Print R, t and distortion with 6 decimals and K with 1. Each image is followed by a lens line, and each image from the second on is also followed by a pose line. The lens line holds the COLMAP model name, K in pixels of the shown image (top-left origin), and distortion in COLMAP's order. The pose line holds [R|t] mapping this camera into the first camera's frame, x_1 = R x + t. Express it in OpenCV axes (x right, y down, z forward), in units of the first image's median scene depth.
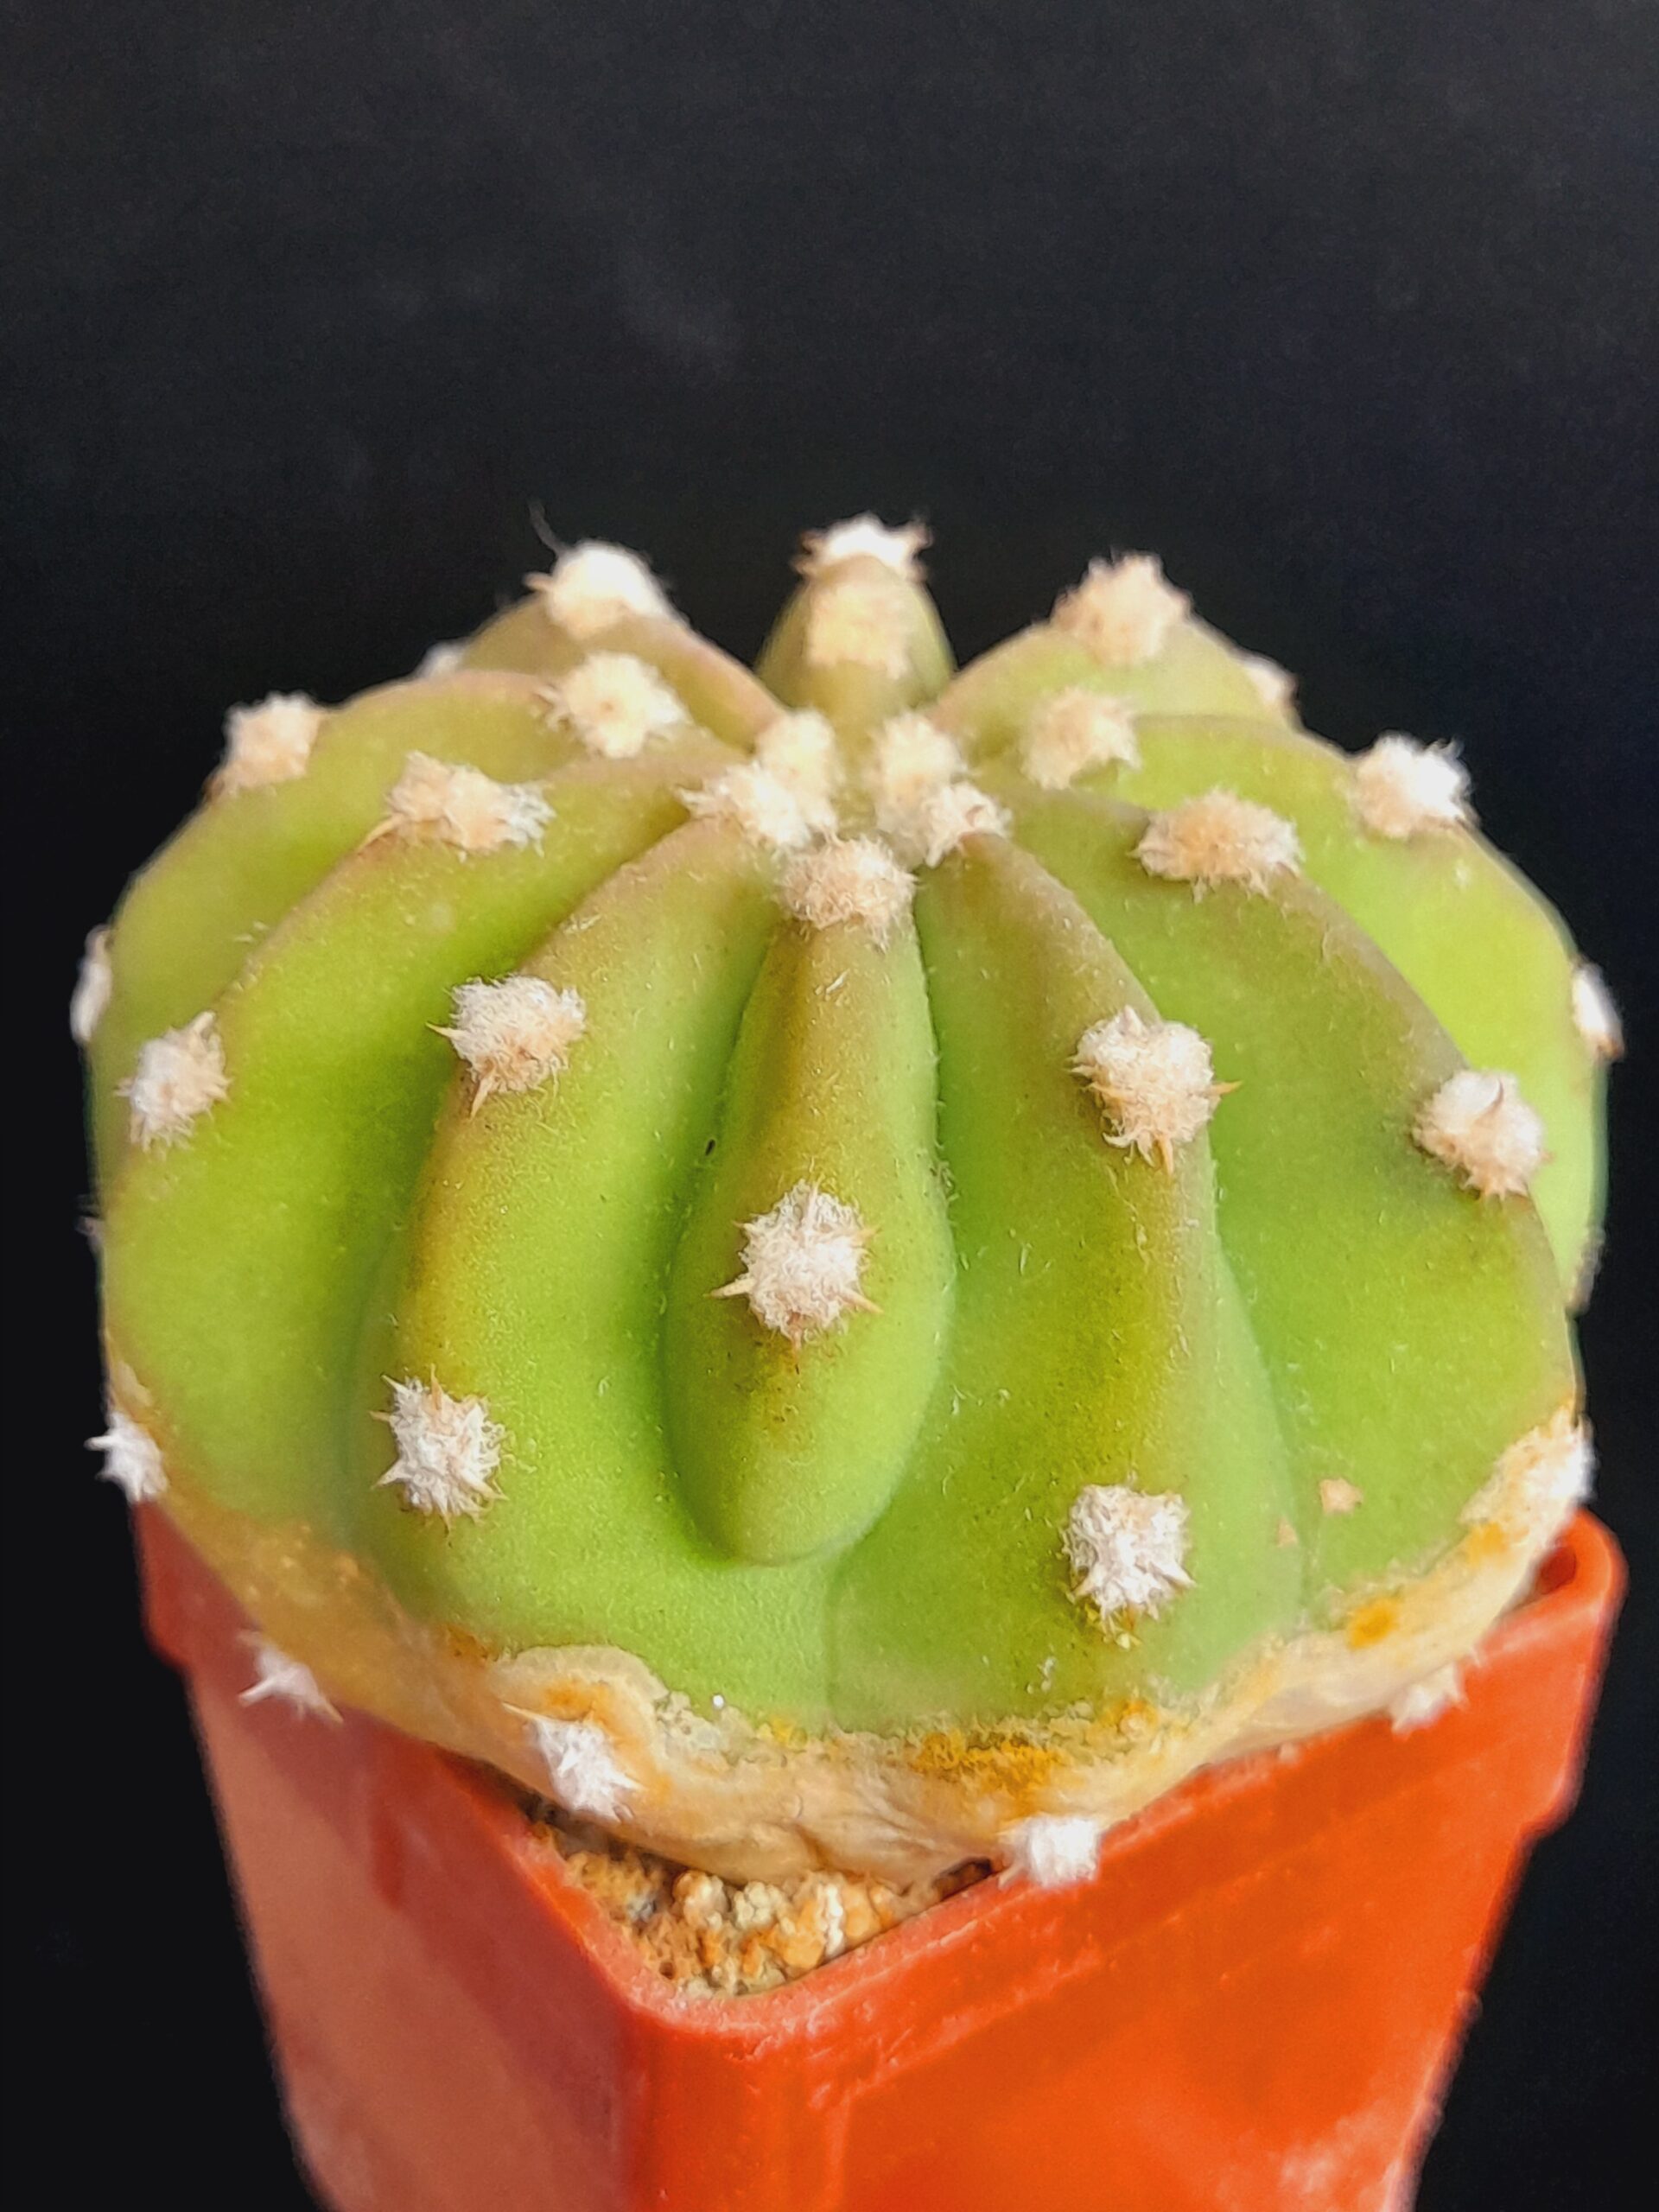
lens RADIAL K [[3462.7, 0, 833.6], [0, 3462.7, 1094.0], [0, 0, 1]] dist [0.059429, 0.000000]
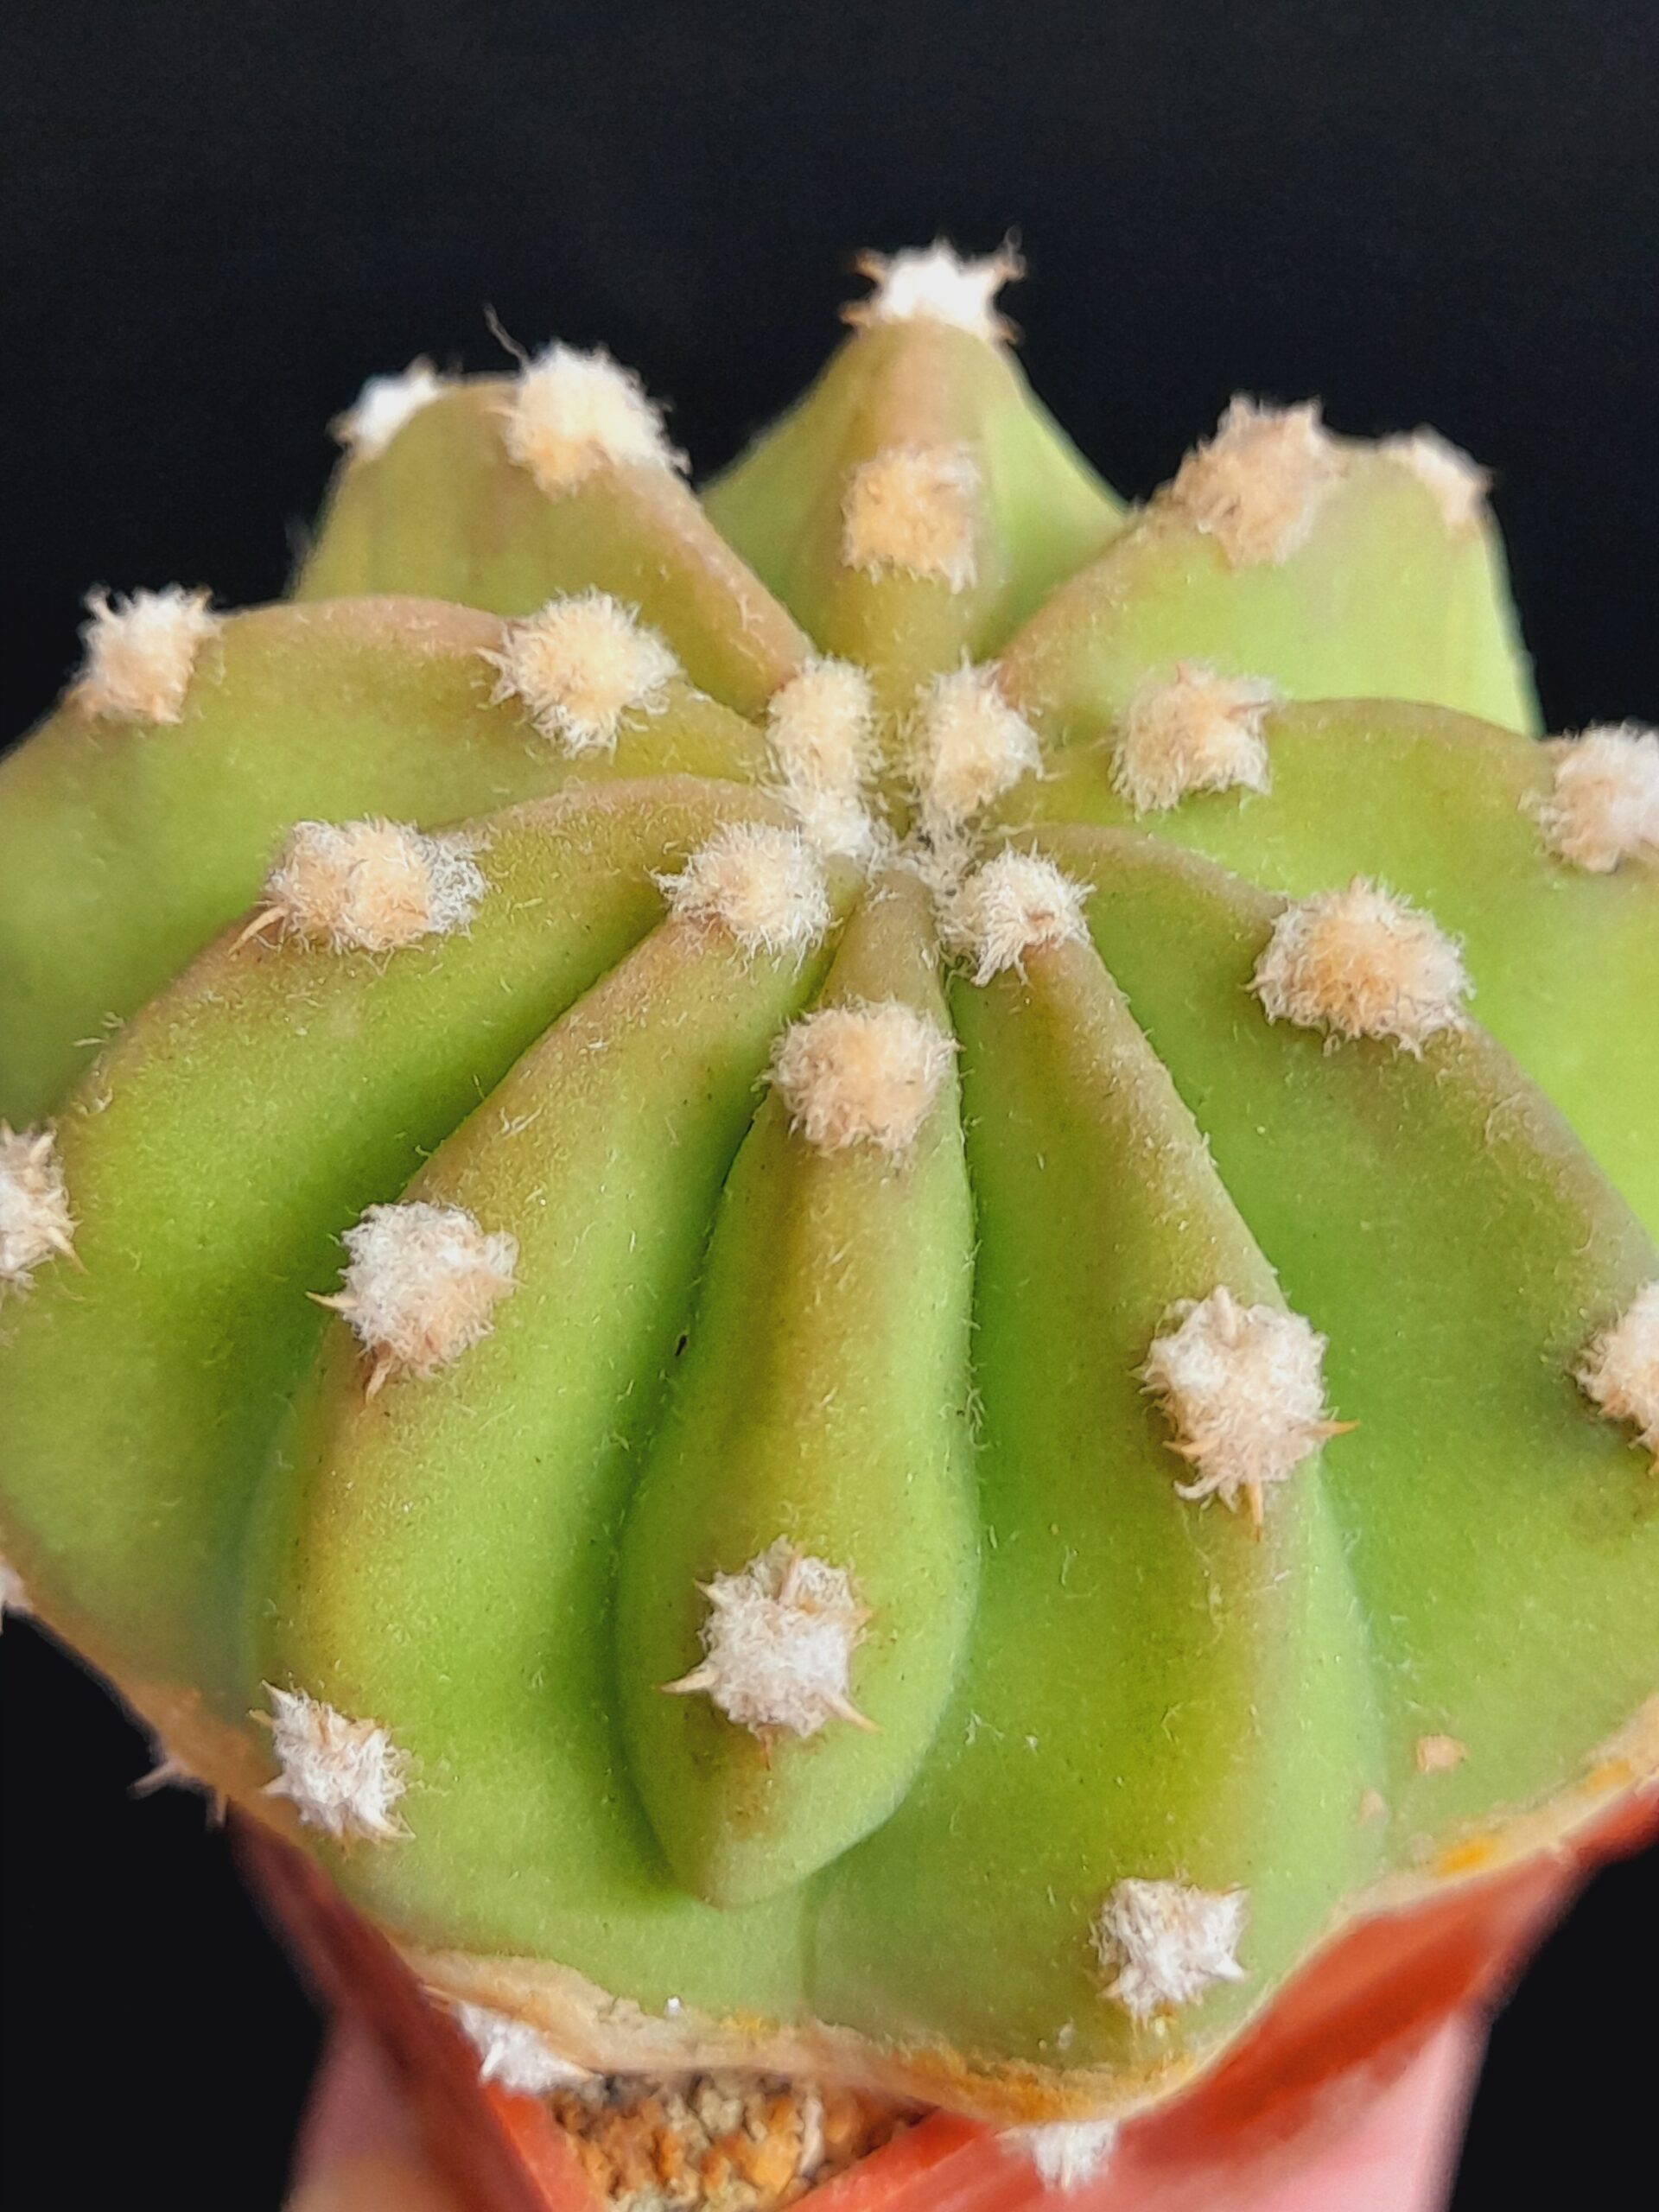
lens RADIAL K [[3462.7, 0, 827.8], [0, 3462.7, 1112.2], [0, 0, 1]] dist [0.059429, 0.000000]
pose [[0.998727, 0.044168, -0.024354, 0.014912], [-0.032614, 0.933858, 0.356154, -0.324202], [0.038474, -0.354906, 0.934110, 0.287944]]
